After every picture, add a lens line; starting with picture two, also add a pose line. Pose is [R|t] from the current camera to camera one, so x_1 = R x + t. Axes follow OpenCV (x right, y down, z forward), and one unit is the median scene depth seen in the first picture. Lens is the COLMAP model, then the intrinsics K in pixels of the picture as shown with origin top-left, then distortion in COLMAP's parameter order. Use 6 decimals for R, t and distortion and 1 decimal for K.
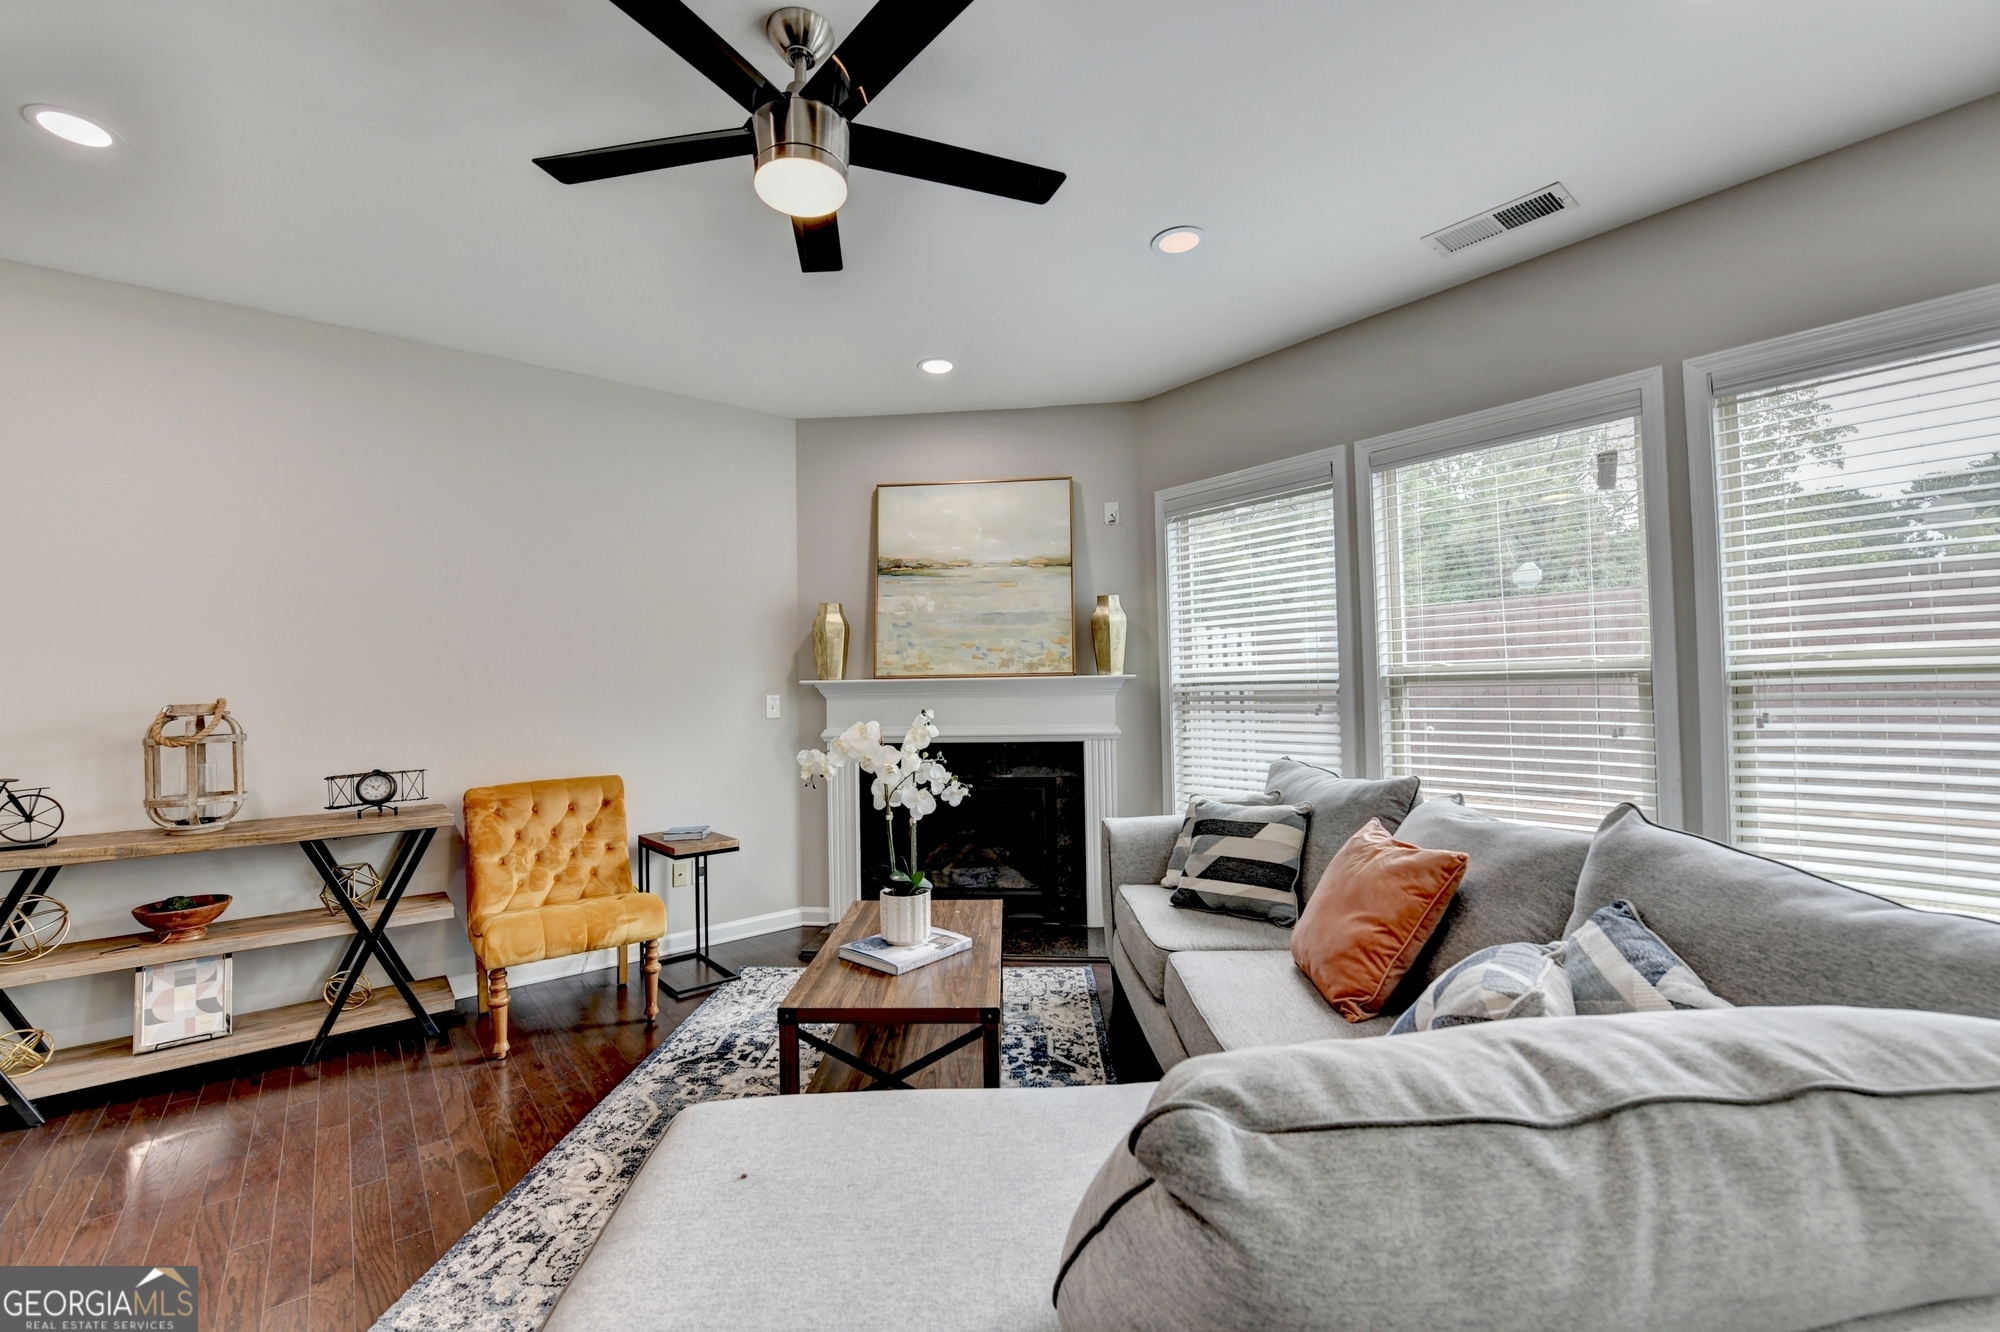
lens RADIAL K [[812.8, 0, 984.5], [0, 812.8, 664.5], [0, 0, 1]] dist [-0.014203, -0.000172]
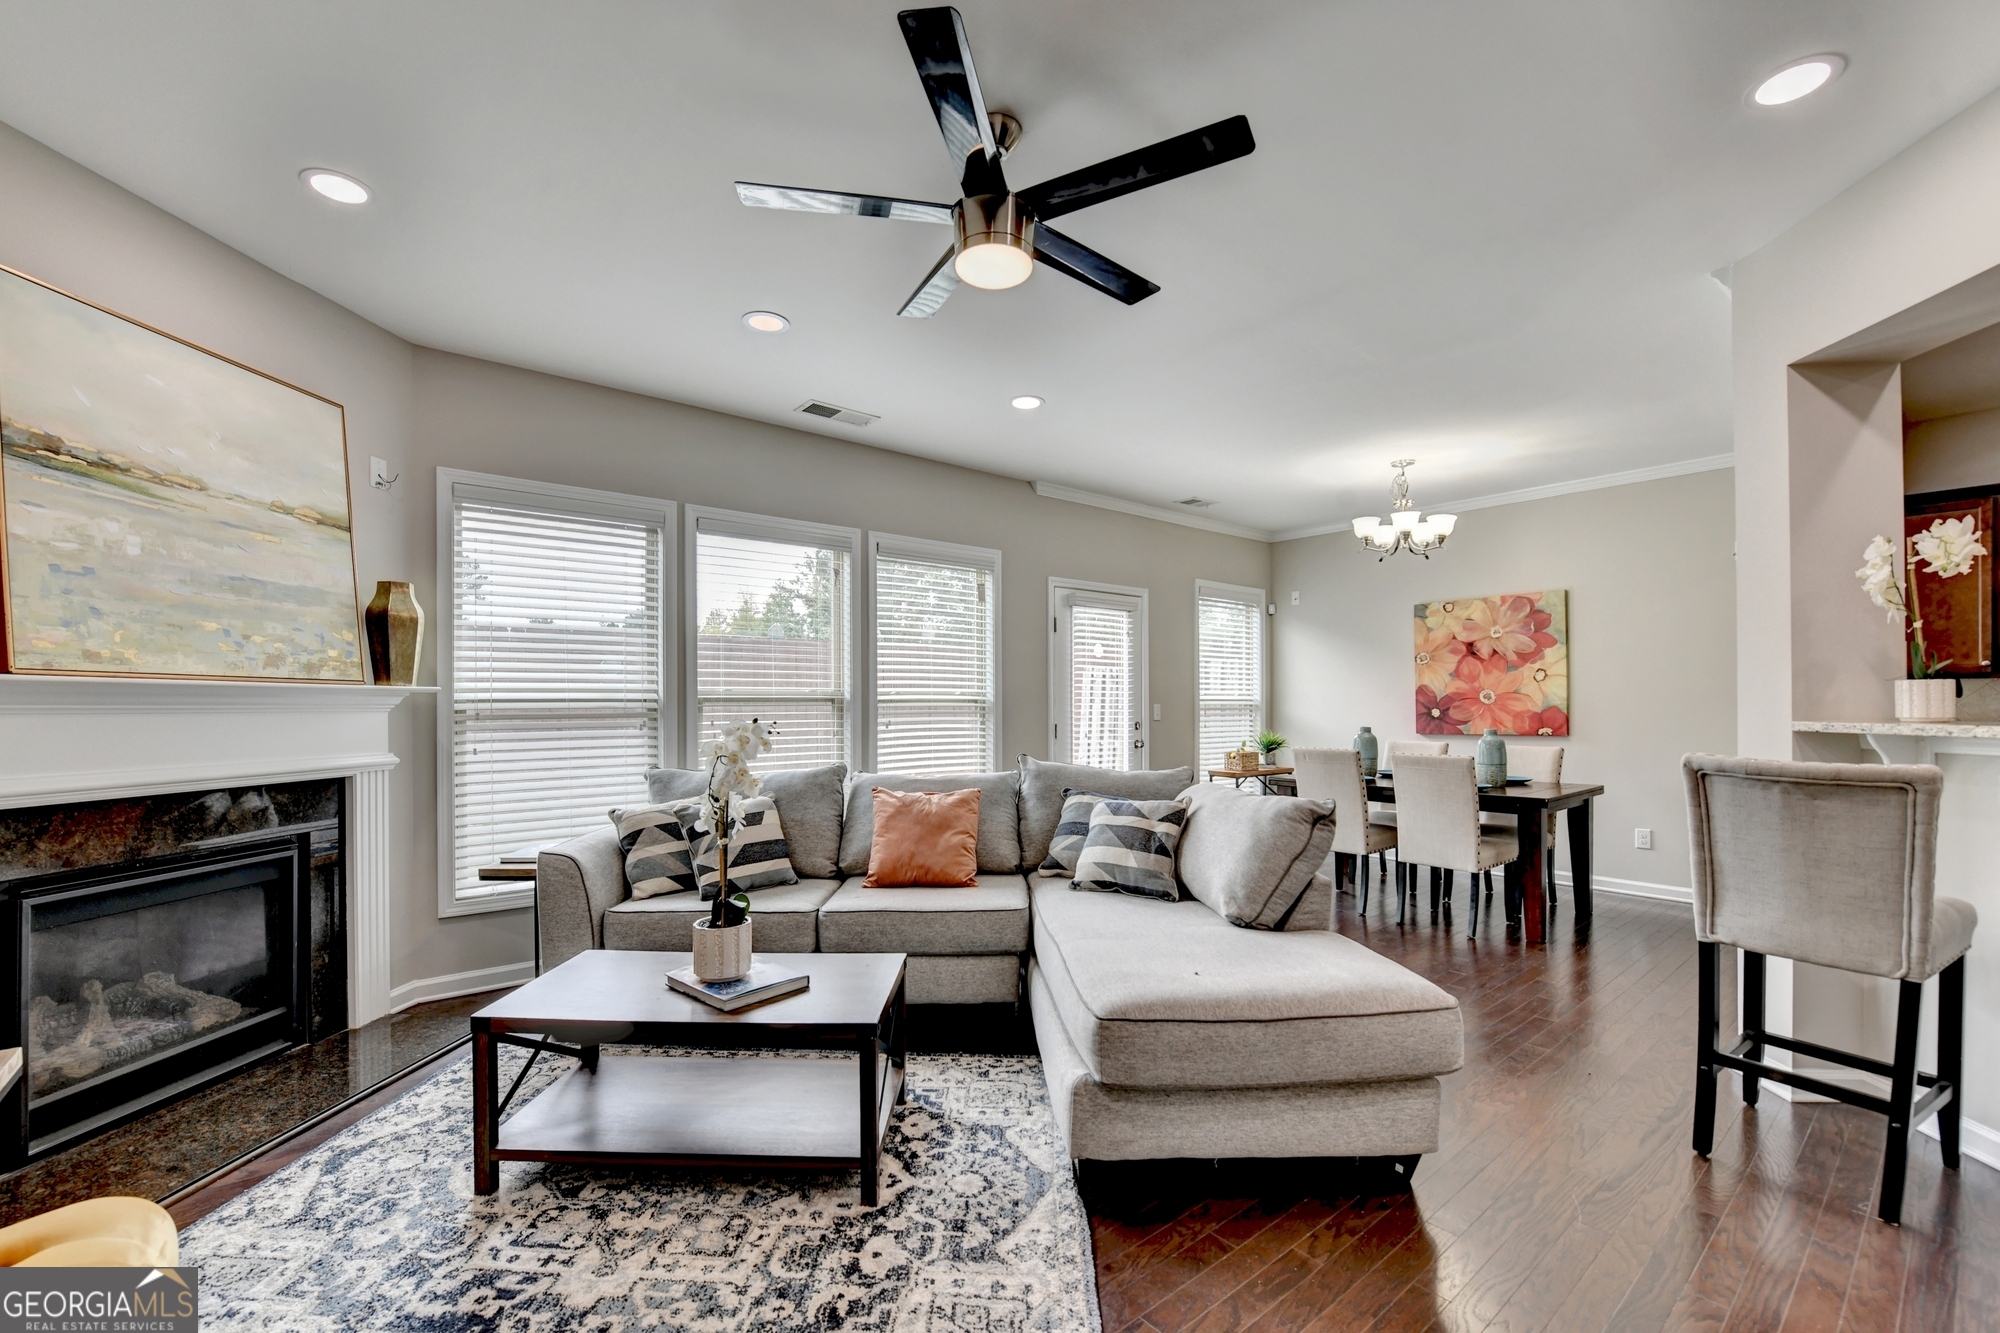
lens RADIAL K [[822.3, 0, 986.6], [0, 822.3, 703.3], [0, 0, 1]] dist [-0.018090, -0.000759]
pose [[-0.001487, 0.021001, 0.999778, -0.609743], [-0.024329, 0.999483, -0.021031, 0.031485], [-0.999703, -0.024354, -0.000976, 0.436290]]
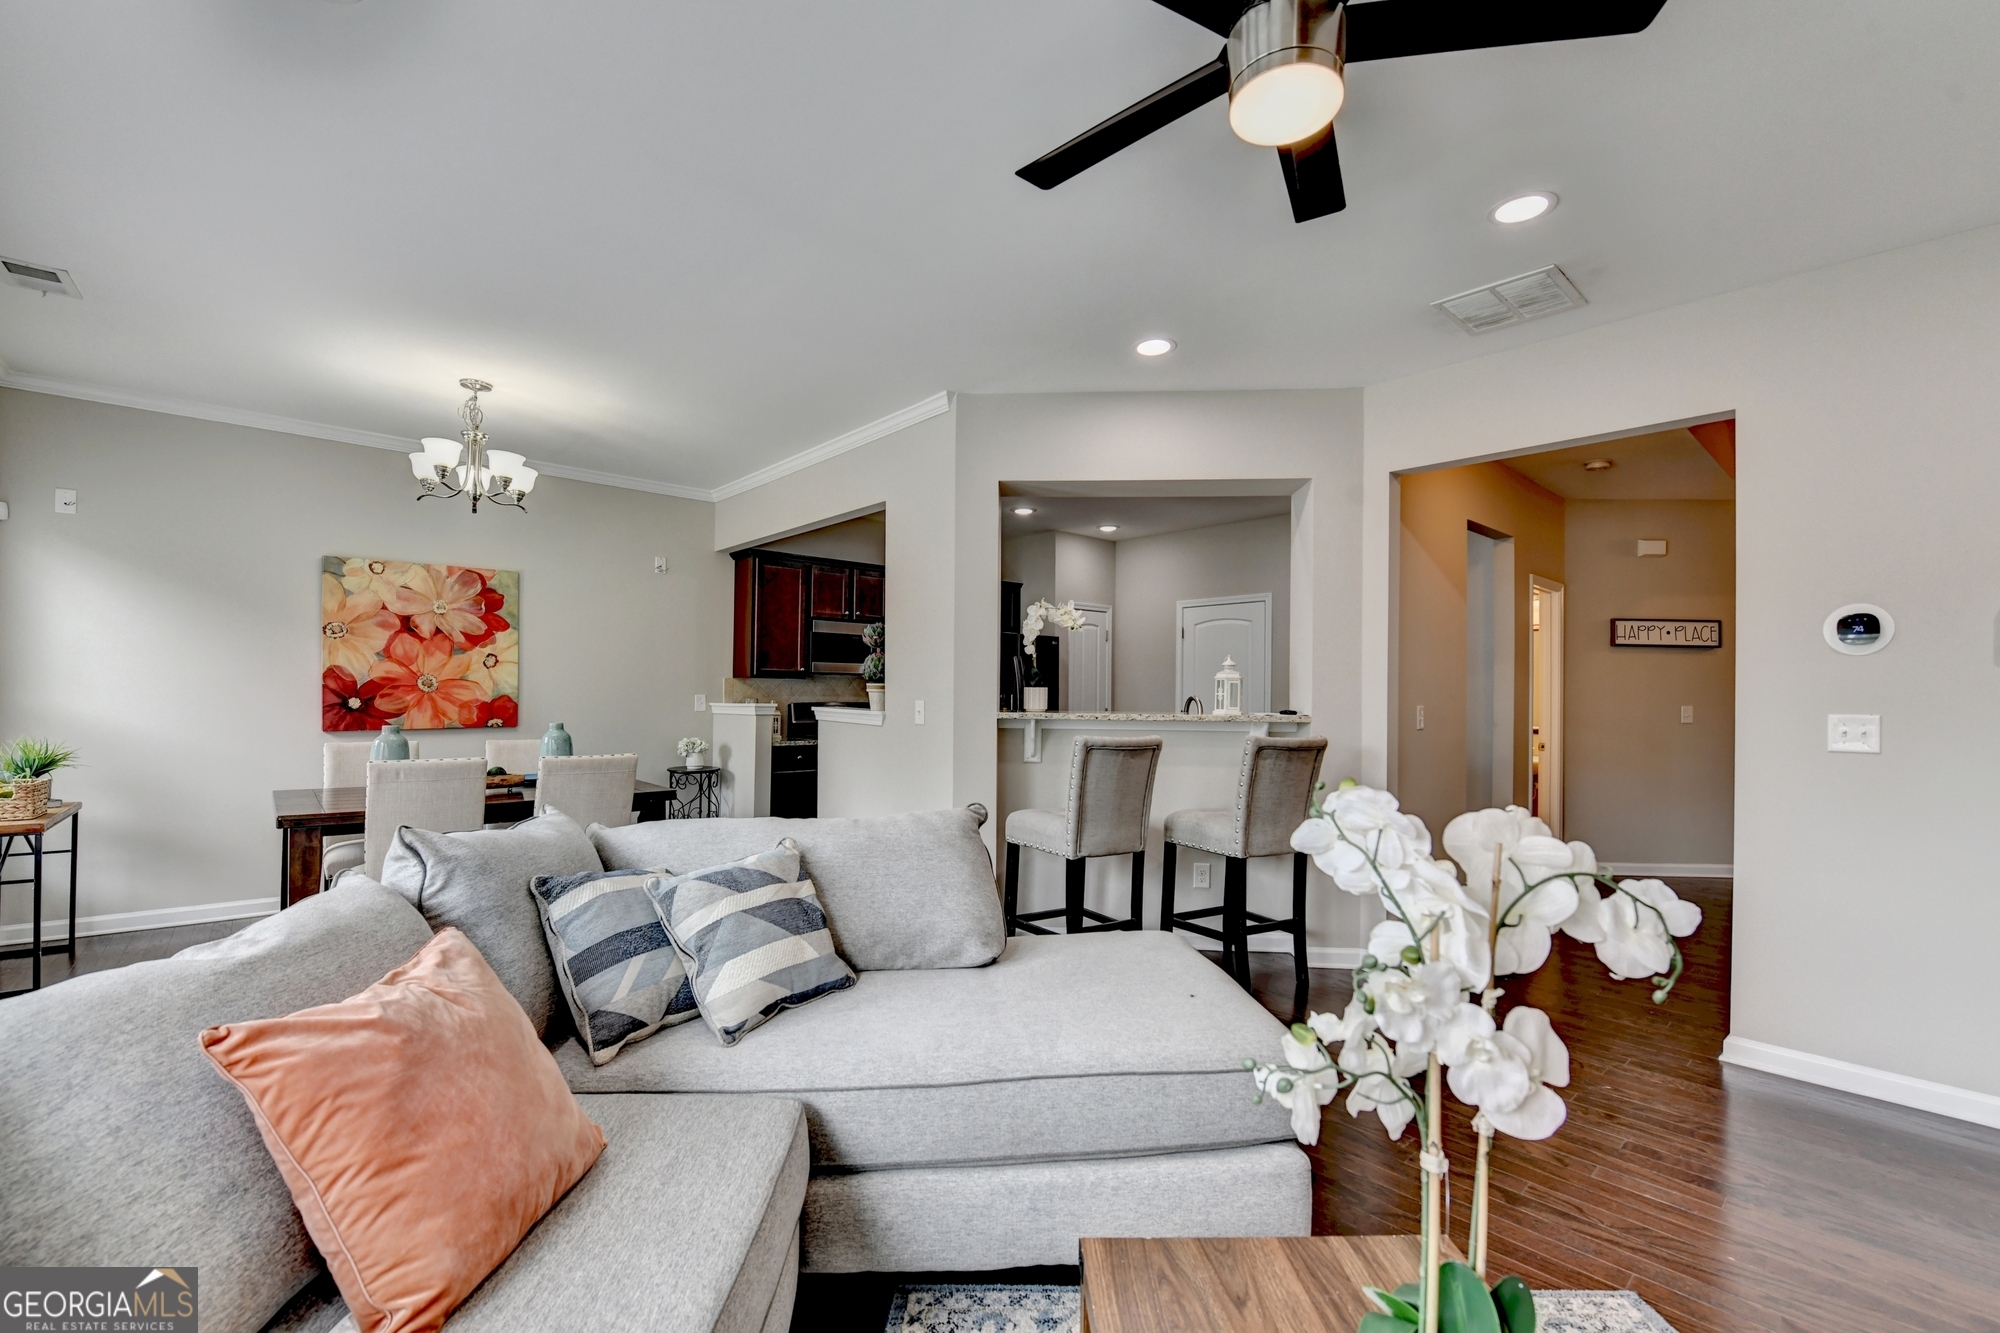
lens RADIAL K [[825.6, 0, 994.9], [0, 825.6, 687.9], [0, 0, 1]] dist [-0.015740, -0.000747]
pose [[-0.999010, 0.007408, -0.043864, 0.047963], [0.008732, 0.999510, -0.030074, 0.018076], [0.043620, -0.030427, -0.998585, 0.788951]]
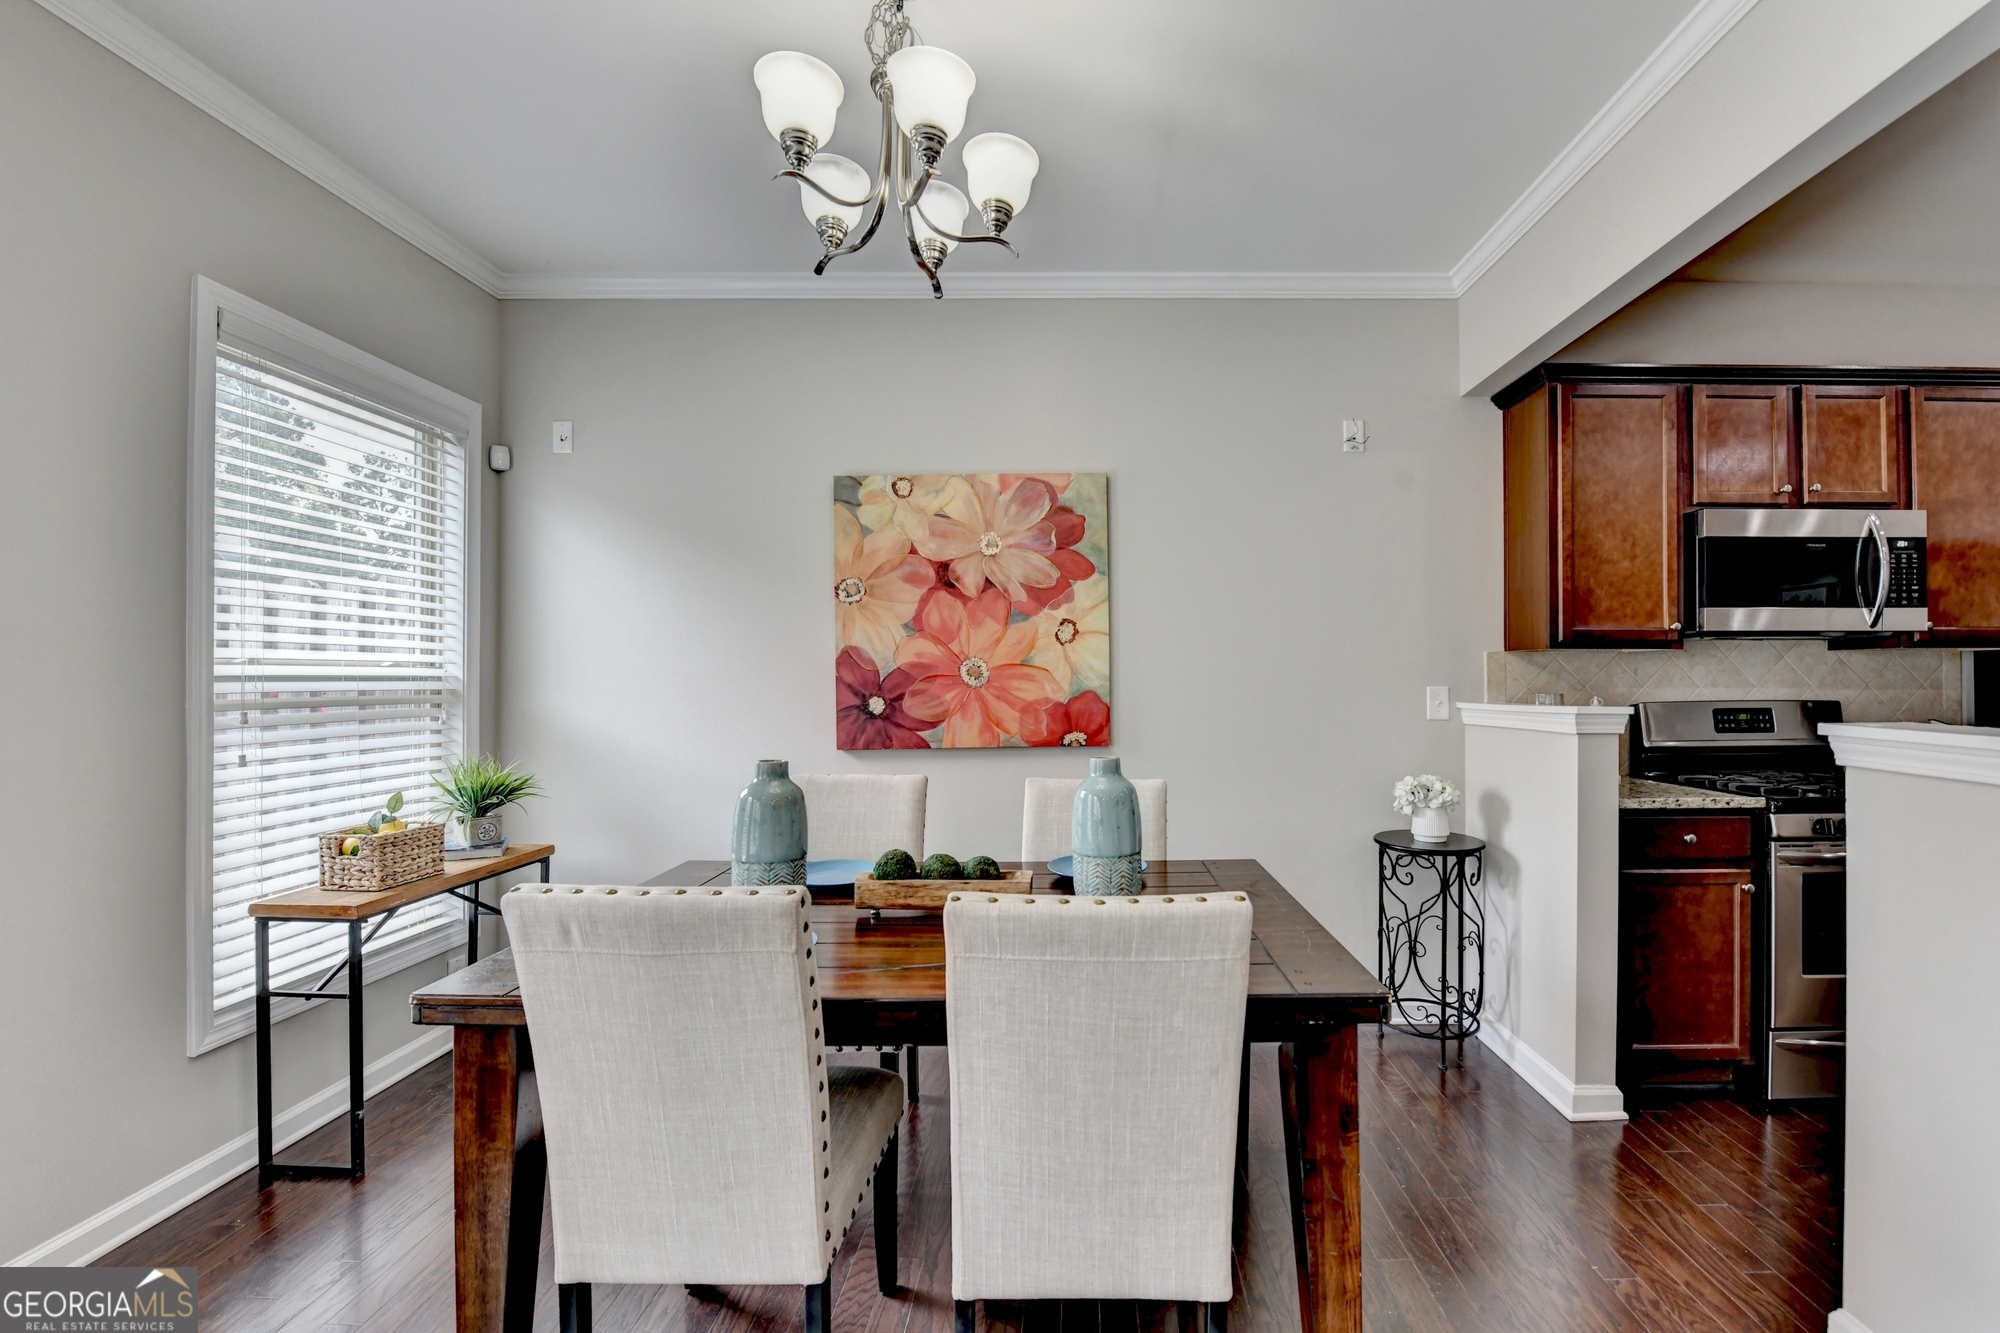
lens RADIAL K [[850.9, 0, 1072.0], [0, 850.9, 673.5], [0, 0, 1]] dist [-0.012157, -0.000335]
pose [[-0.773300, 0.025750, 0.633518, 0.284027], [0.001259, 0.999235, -0.039079, -0.001294], [-0.634040, -0.029422, -0.772741, 0.079304]]
